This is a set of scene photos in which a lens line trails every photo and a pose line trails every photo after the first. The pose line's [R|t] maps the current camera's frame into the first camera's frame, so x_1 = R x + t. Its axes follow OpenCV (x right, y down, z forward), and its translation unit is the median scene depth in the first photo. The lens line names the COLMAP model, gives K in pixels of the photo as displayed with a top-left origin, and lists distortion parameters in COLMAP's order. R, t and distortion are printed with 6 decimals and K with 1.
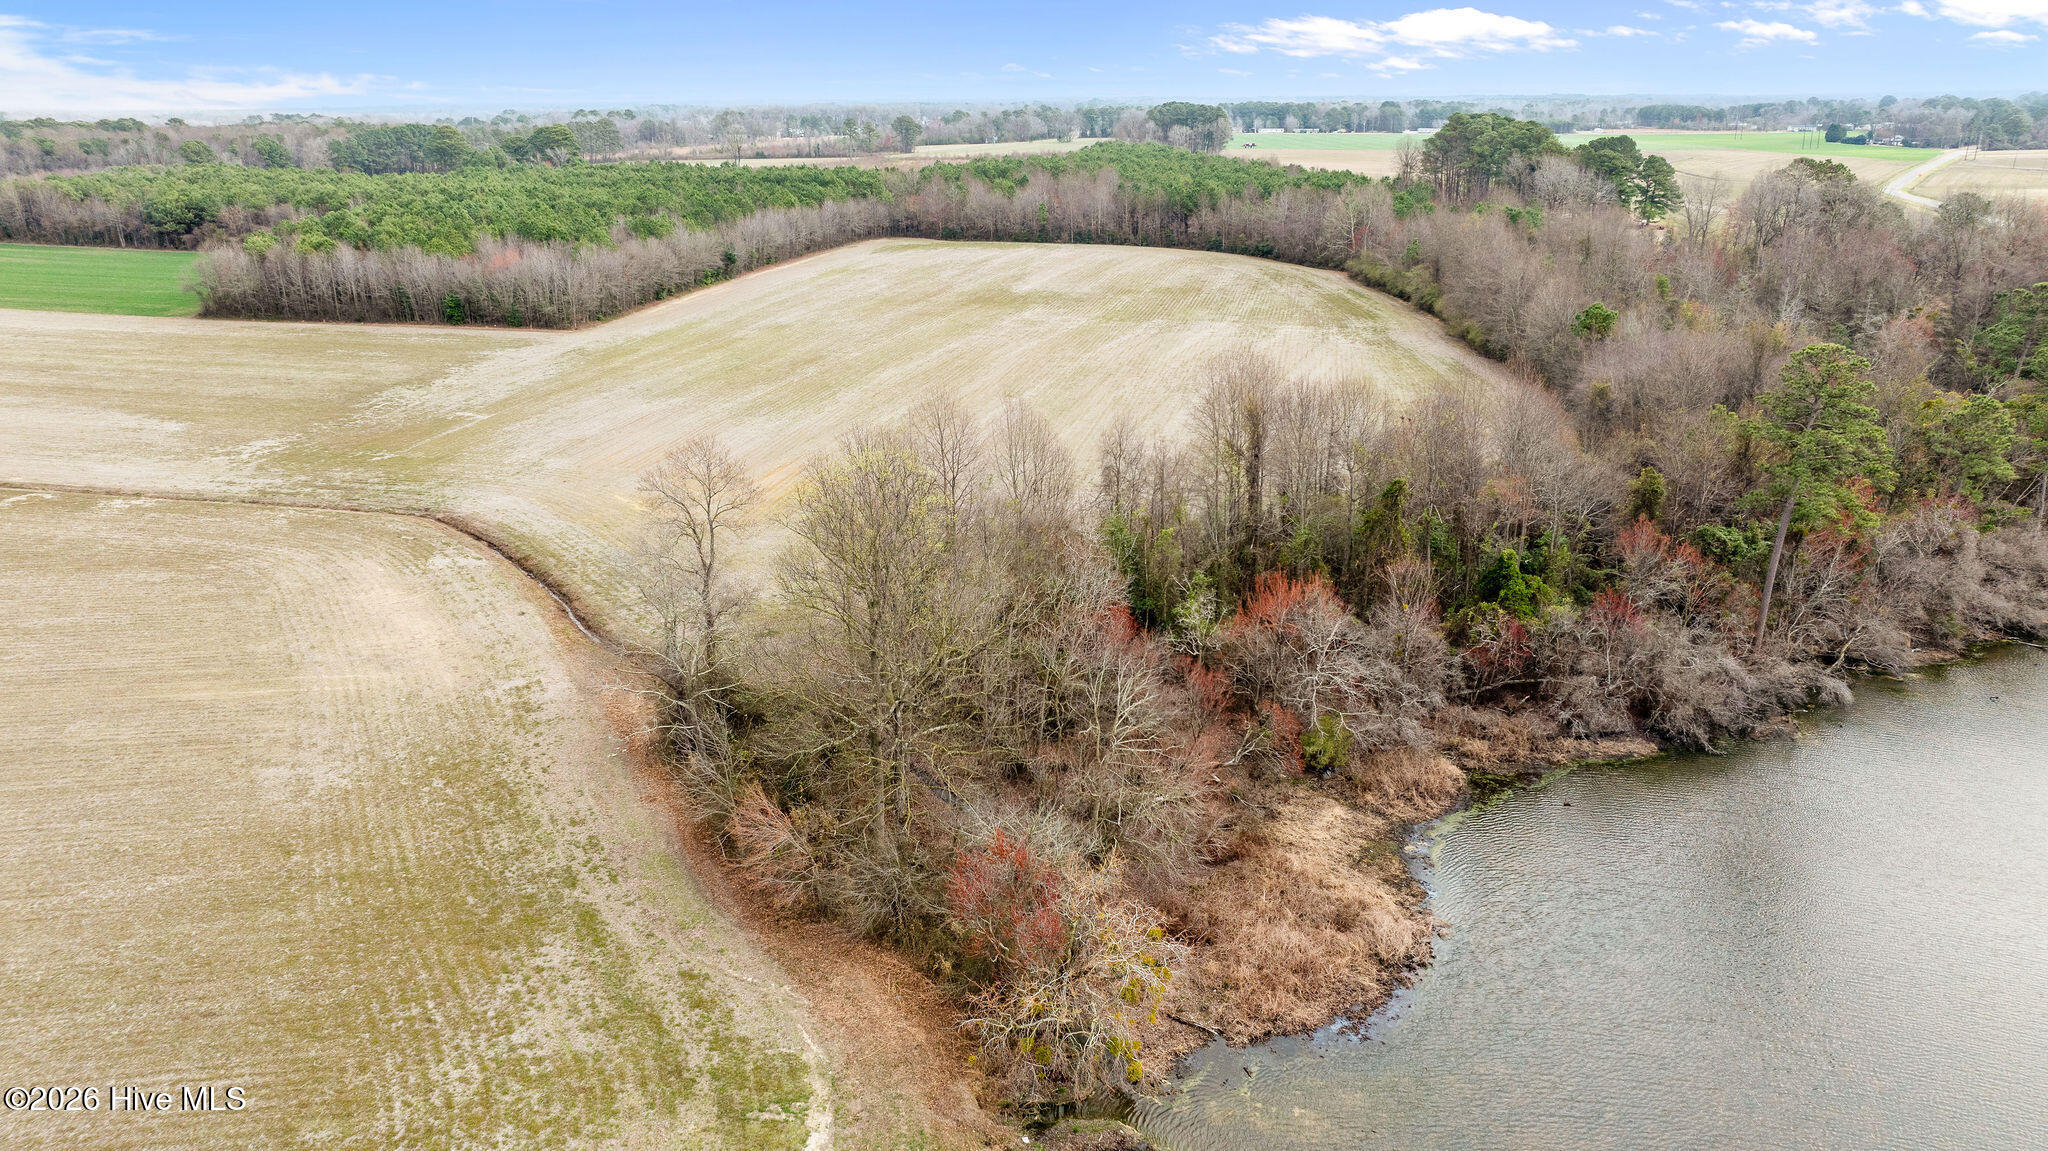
lens RADIAL K [[1472.5, 0, 1020.1], [0, 1472.5, 520.5], [0, 0, 1]] dist [-0.025687, 0.020200]
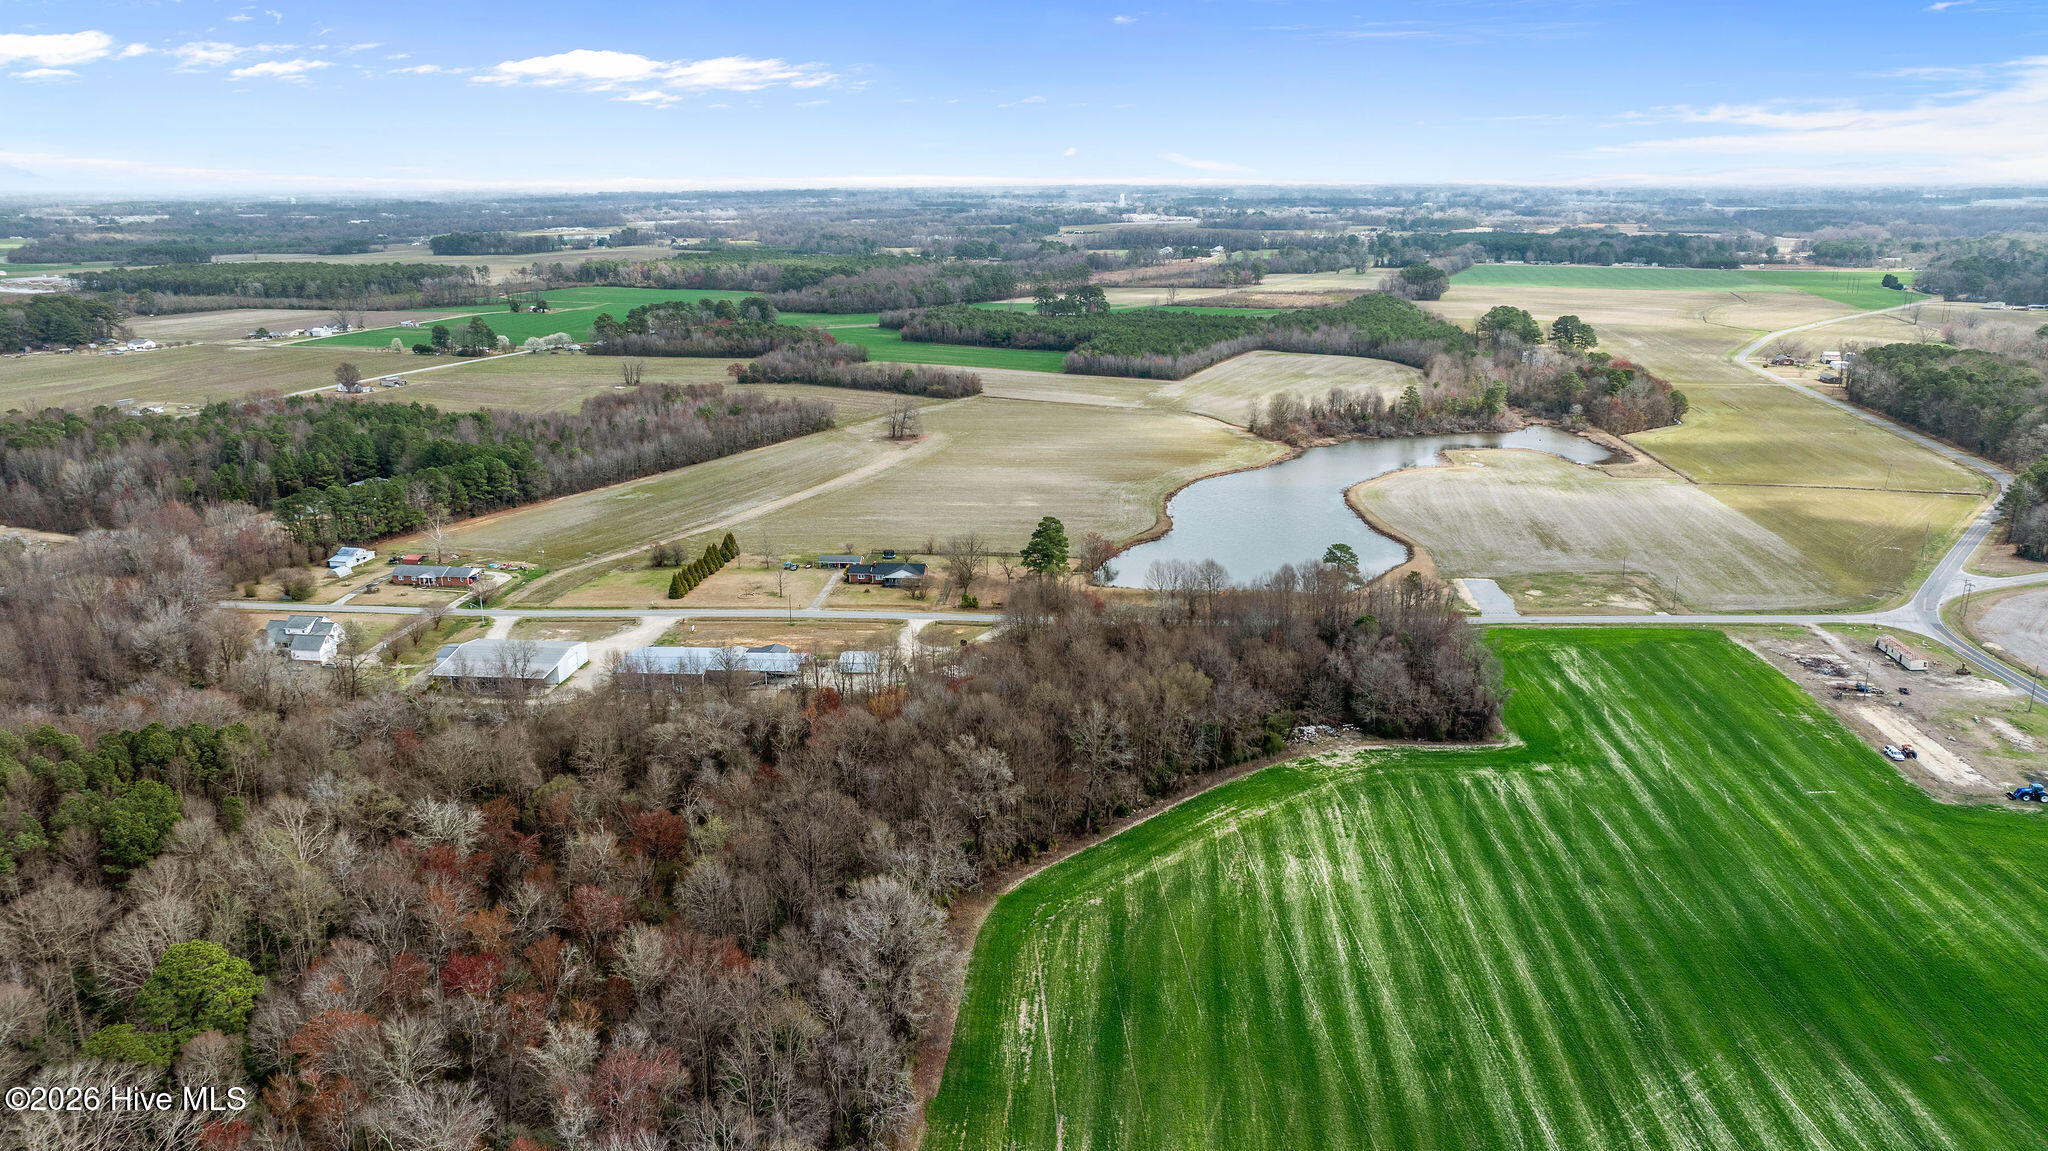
lens RADIAL K [[1472.5, 0, 1020.1], [0, 1472.5, 520.5], [0, 0, 1]] dist [-0.025687, 0.020200]
pose [[0.977129, 0.051085, -0.206420, 0.070241], [-0.060776, 0.997314, -0.040880, 0.364099], [0.203777, 0.052490, 0.977609, -2.451013]]
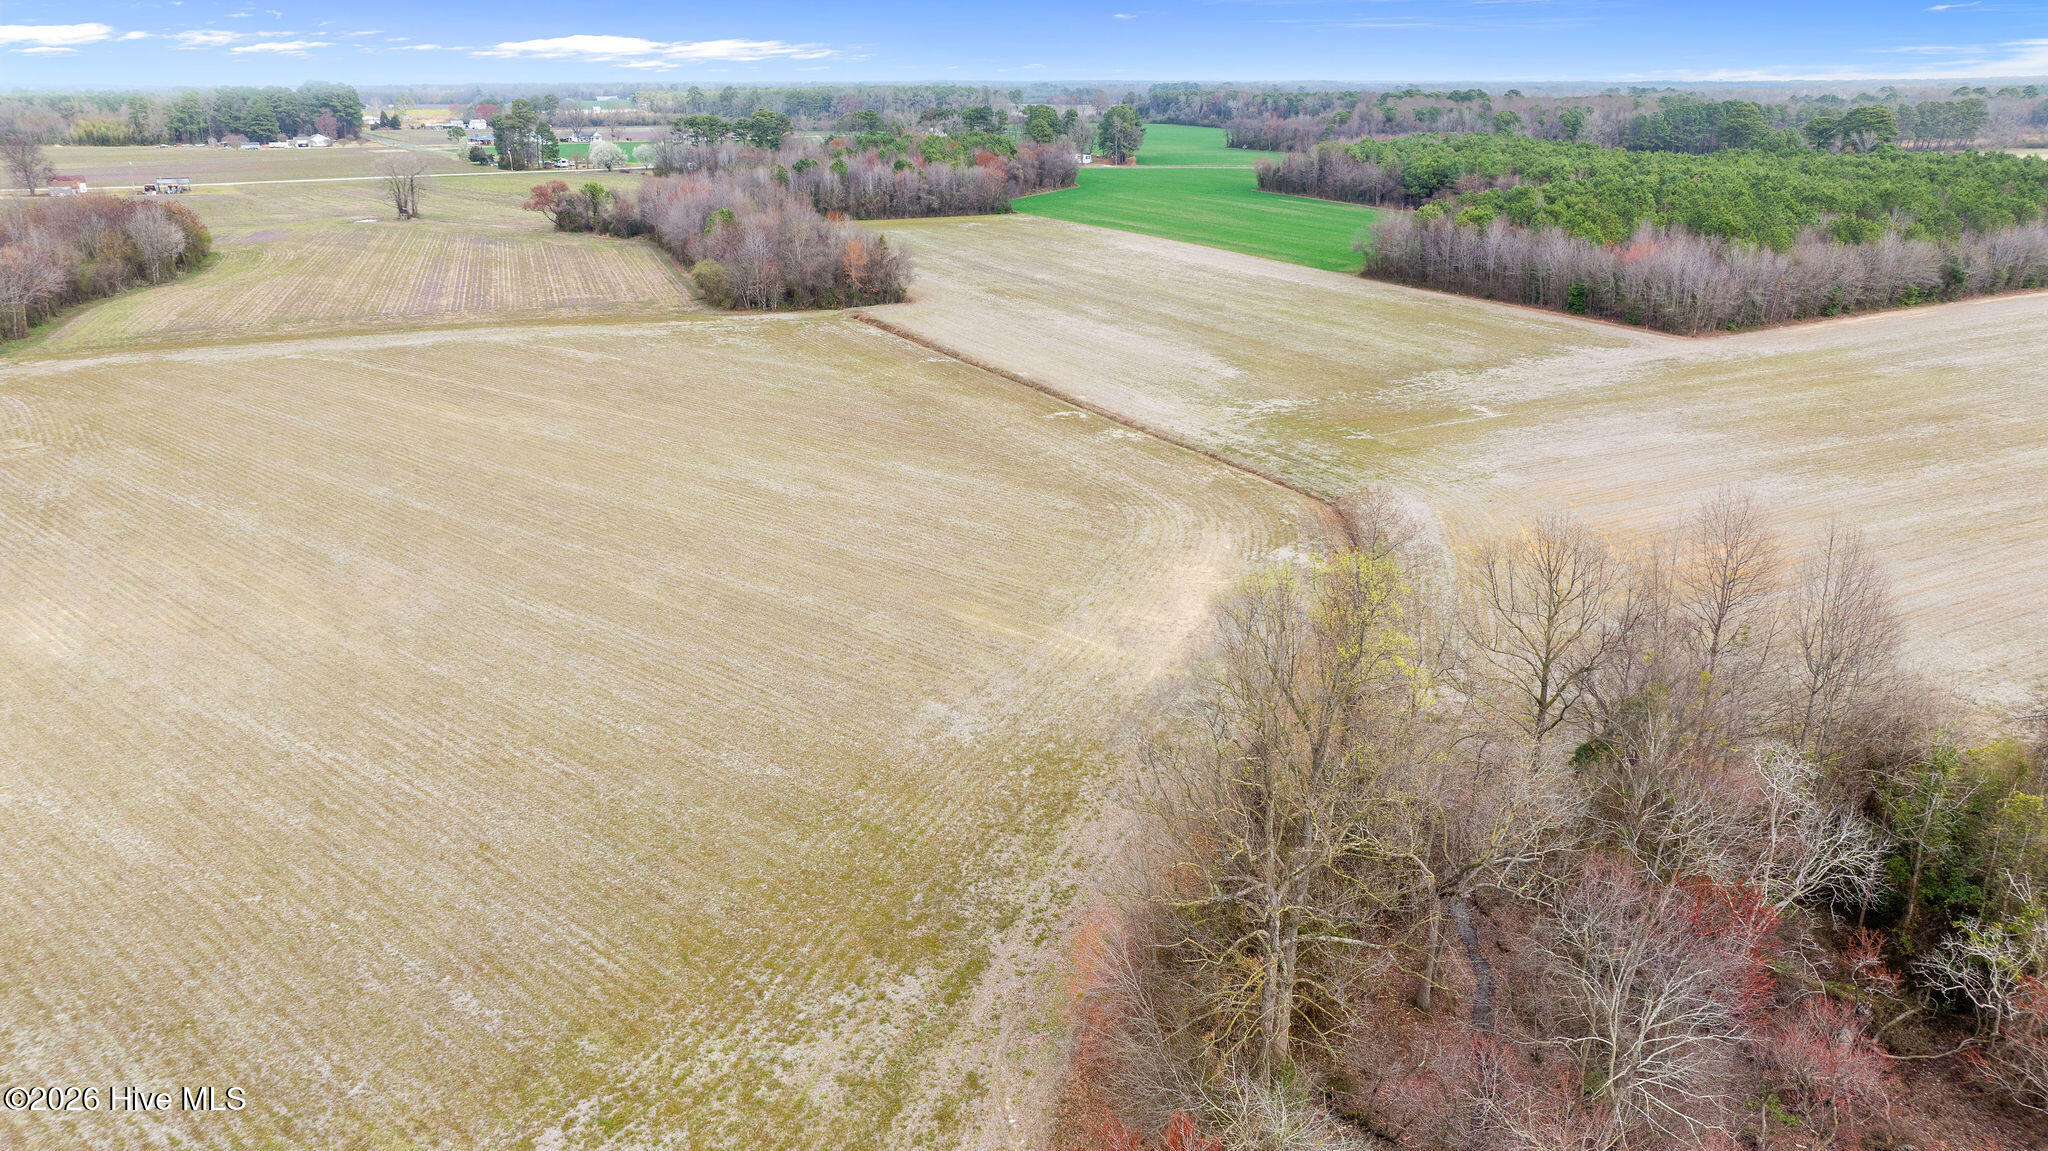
lens RADIAL K [[1472.5, 0, 1020.1], [0, 1472.5, 520.5], [0, 0, 1]] dist [-0.025687, 0.020200]
pose [[0.652369, 0.225250, -0.723656, 0.094111], [-0.213825, 0.970728, 0.109394, -0.031024], [0.727113, 0.083370, 0.681436, 0.107201]]
